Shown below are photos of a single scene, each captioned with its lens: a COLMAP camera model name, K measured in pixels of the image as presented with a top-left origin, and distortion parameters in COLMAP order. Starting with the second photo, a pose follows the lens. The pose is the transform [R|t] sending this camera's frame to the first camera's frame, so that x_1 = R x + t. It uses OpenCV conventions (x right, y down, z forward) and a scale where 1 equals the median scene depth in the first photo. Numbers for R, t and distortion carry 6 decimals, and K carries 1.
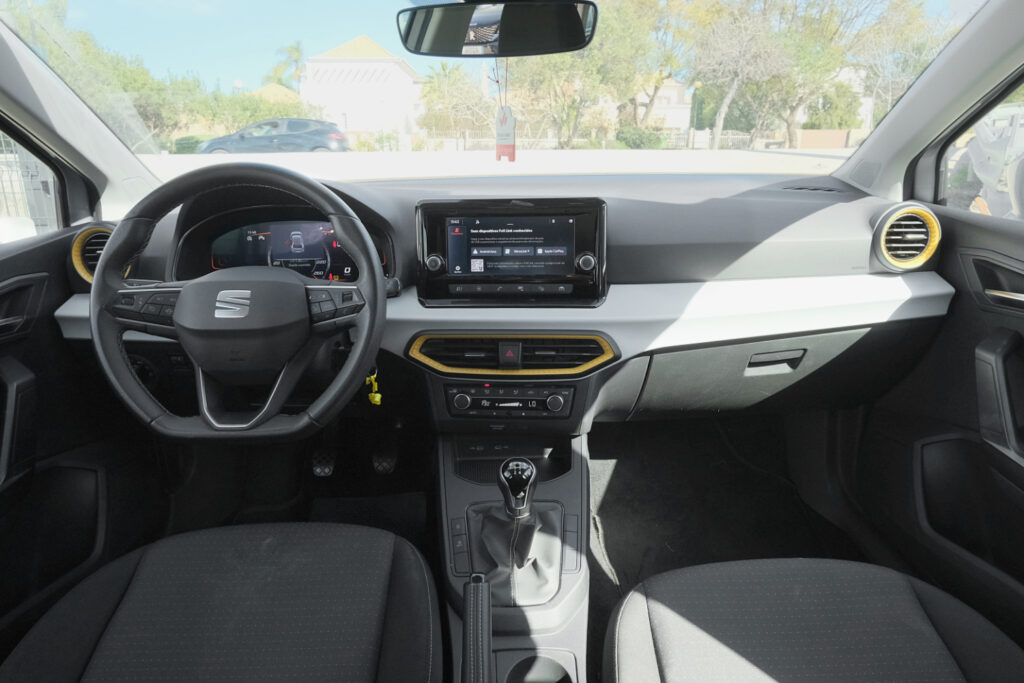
lens RADIAL K [[646.1, 0, 504.3], [0, 646.1, 337.3], [0, 0, 1]] dist [0.004079, -0.002751]
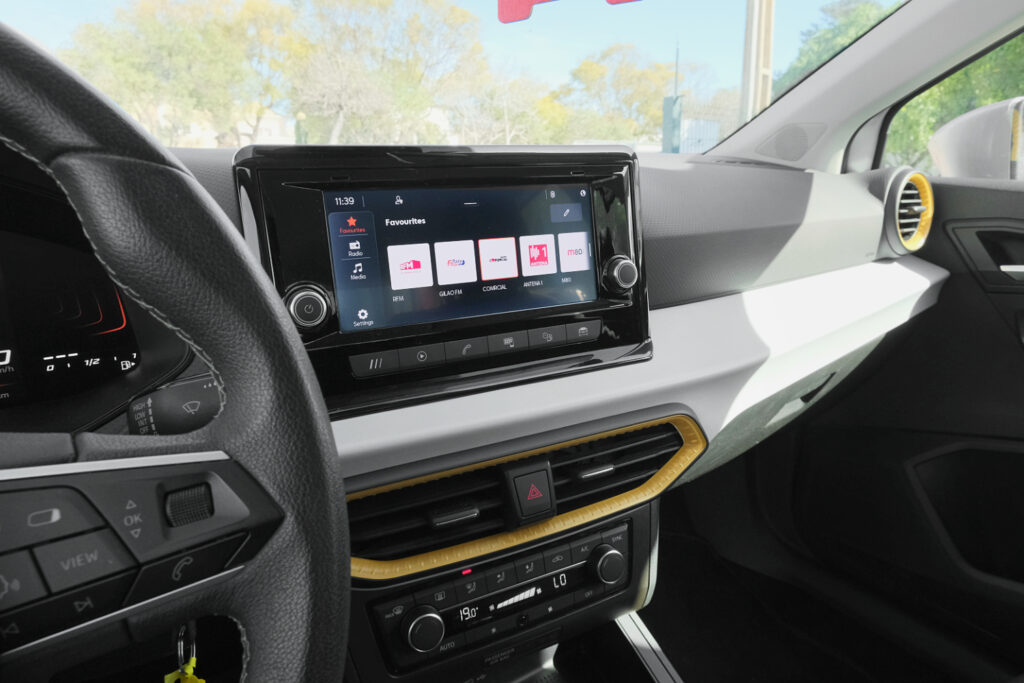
lens RADIAL K [[646.1, 0, 516.3], [0, 646.1, 329.4], [0, 0, 1]] dist [0.004079, -0.002751]
pose [[0.830450, -0.125341, 0.542810, -0.215078], [0.157462, 0.987441, -0.012892, -0.078390], [-0.534377, 0.096178, 0.839757, 0.615479]]
